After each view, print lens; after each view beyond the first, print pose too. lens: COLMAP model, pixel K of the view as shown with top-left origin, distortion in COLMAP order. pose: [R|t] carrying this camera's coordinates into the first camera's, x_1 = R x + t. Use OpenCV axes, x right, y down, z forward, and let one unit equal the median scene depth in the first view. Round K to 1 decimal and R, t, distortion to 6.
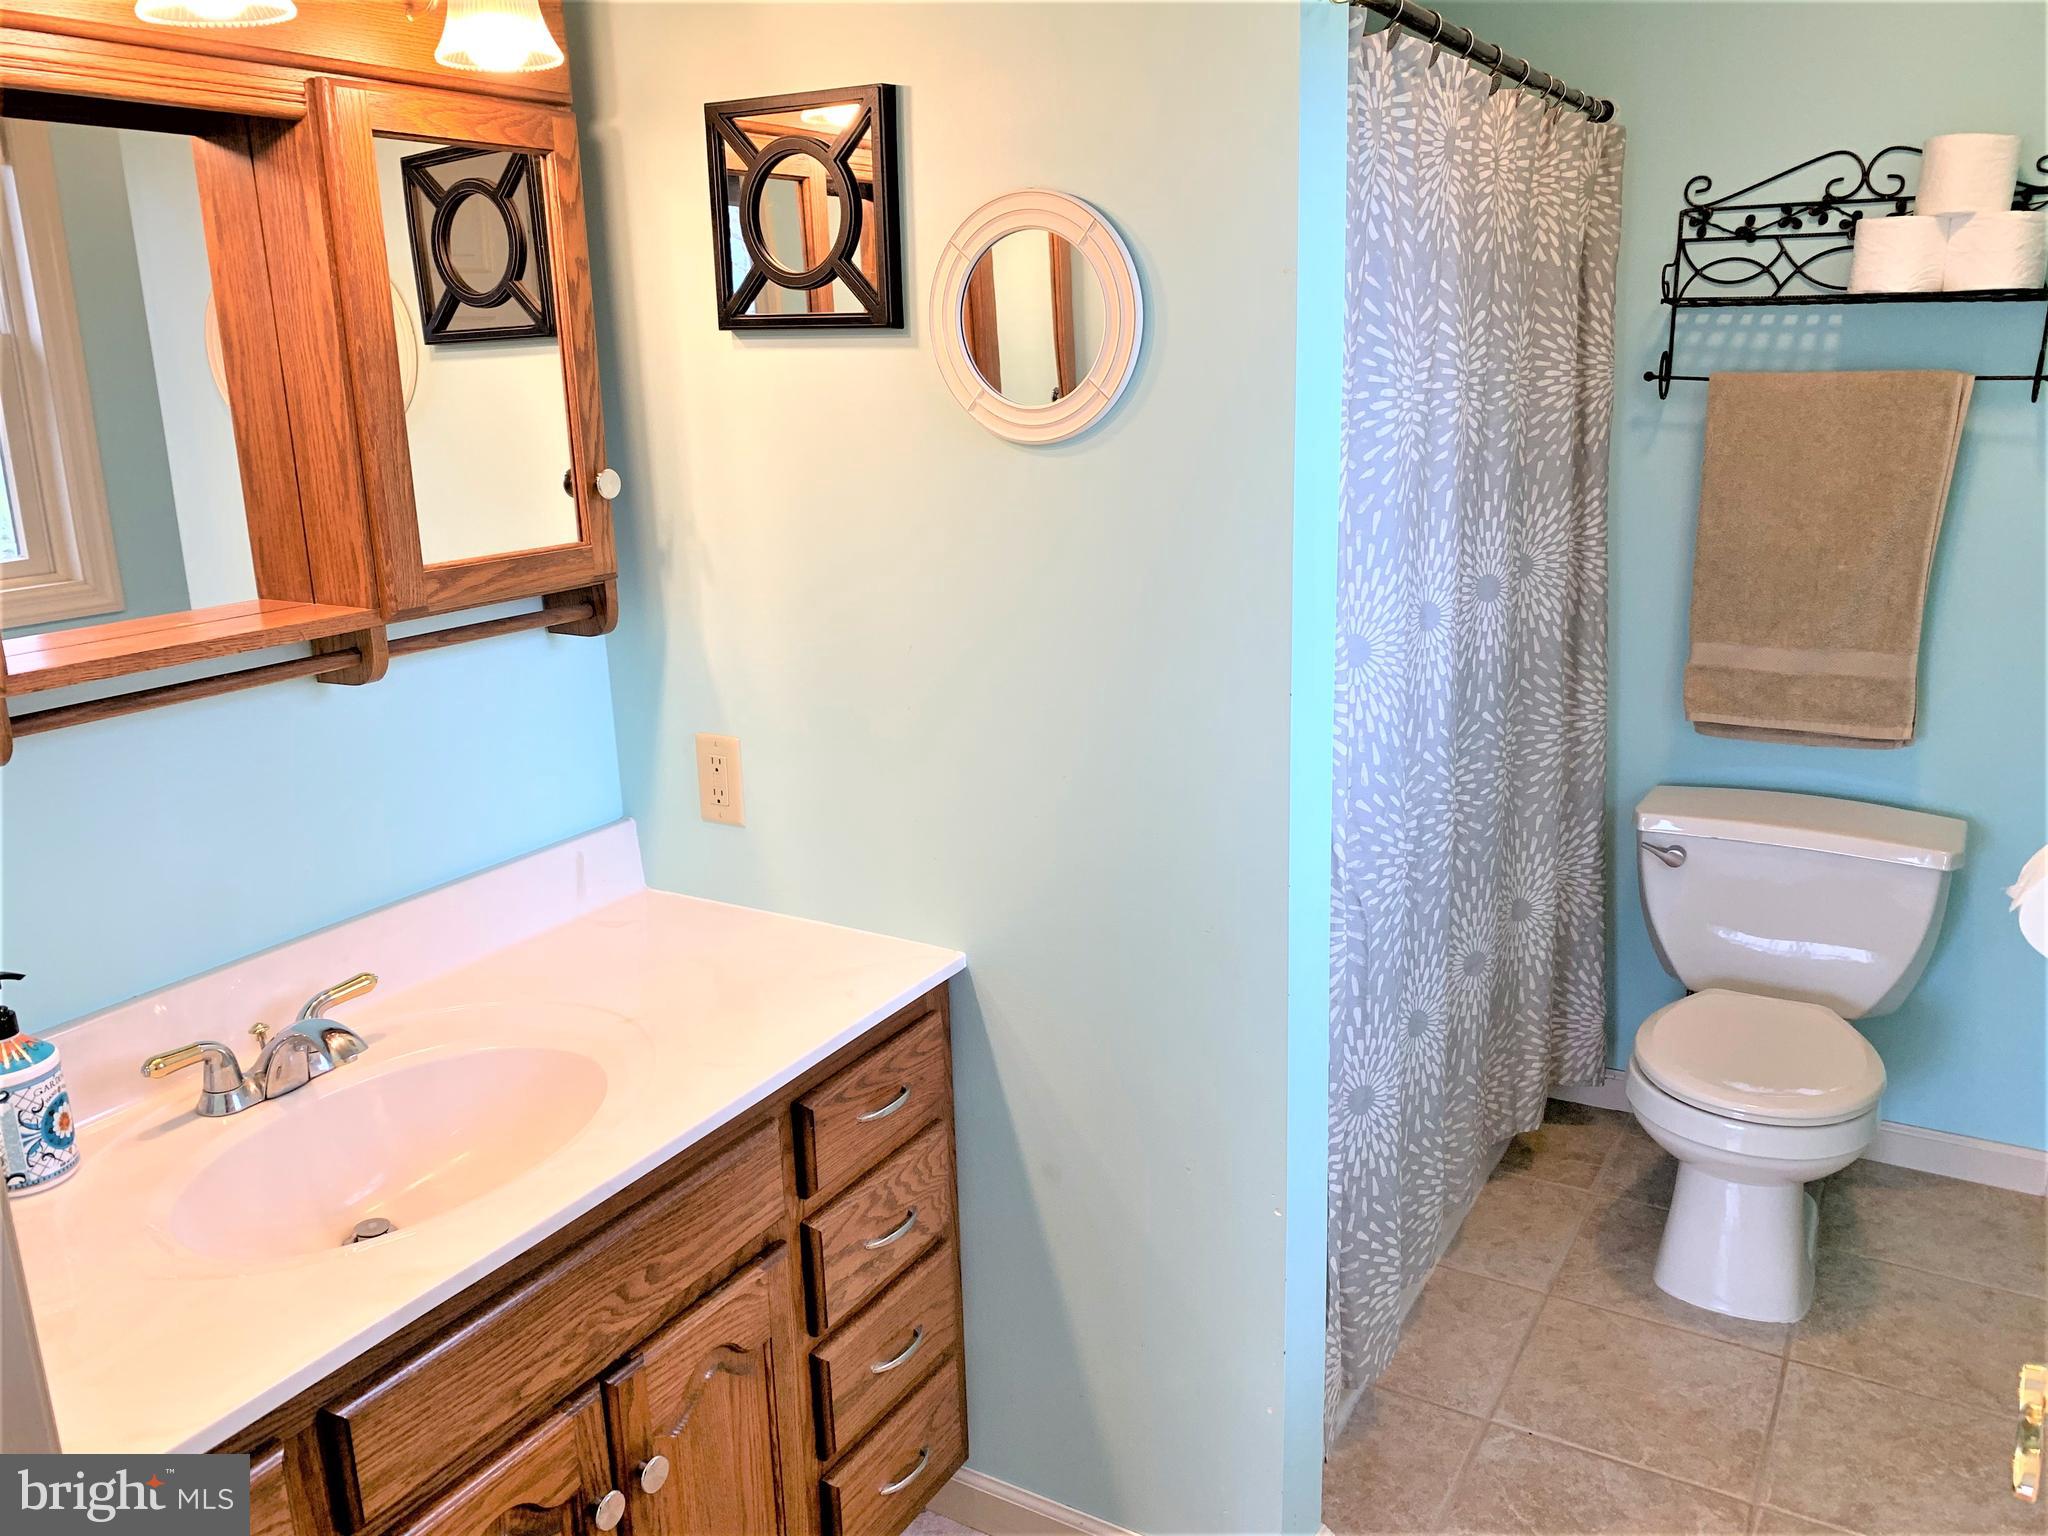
lens RADIAL K [[1561.4, 0, 999.2], [0, 1561.4, 753.5], [0, 0, 1]] dist [-0.005889, -0.004616]
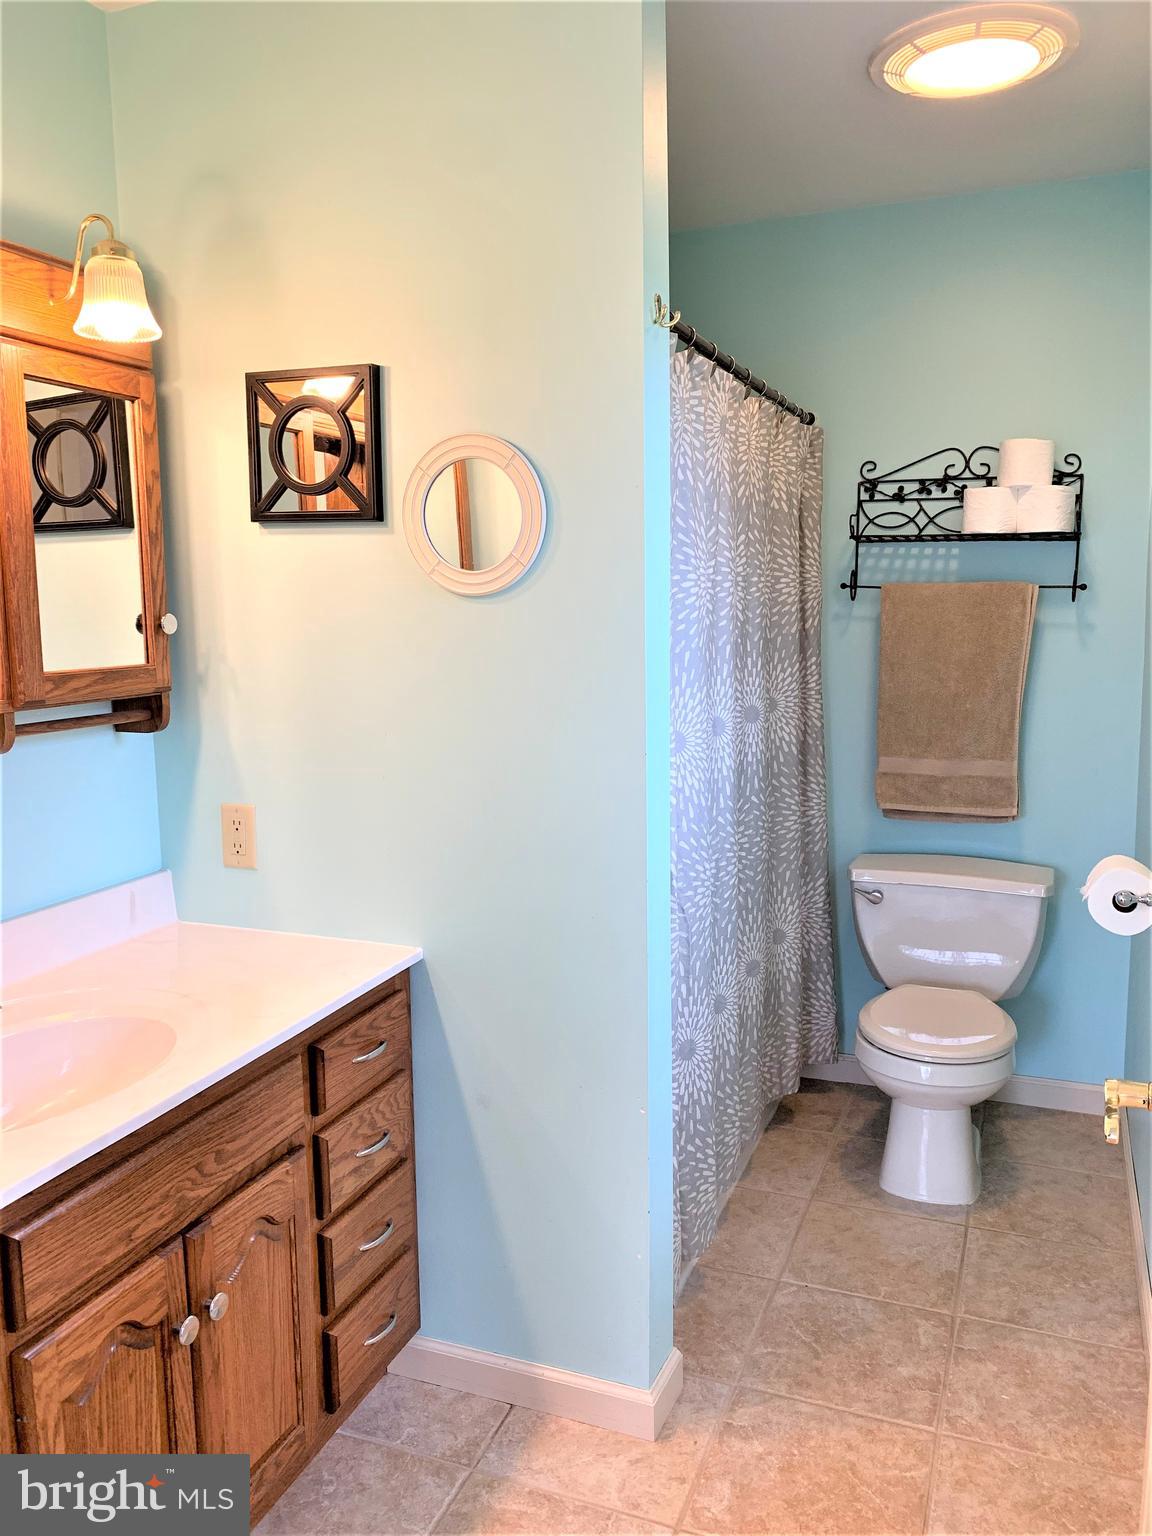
lens RADIAL K [[1175.0, 0, 567.3], [0, 1175.0, 764.7], [0, 0, 1]] dist [-0.001842, -0.010487]
pose [[0.985748, -0.002996, 0.168202, -0.064018], [0.022691, 0.993073, -0.115291, 0.079366], [-0.166691, 0.117464, 0.978987, -0.094270]]
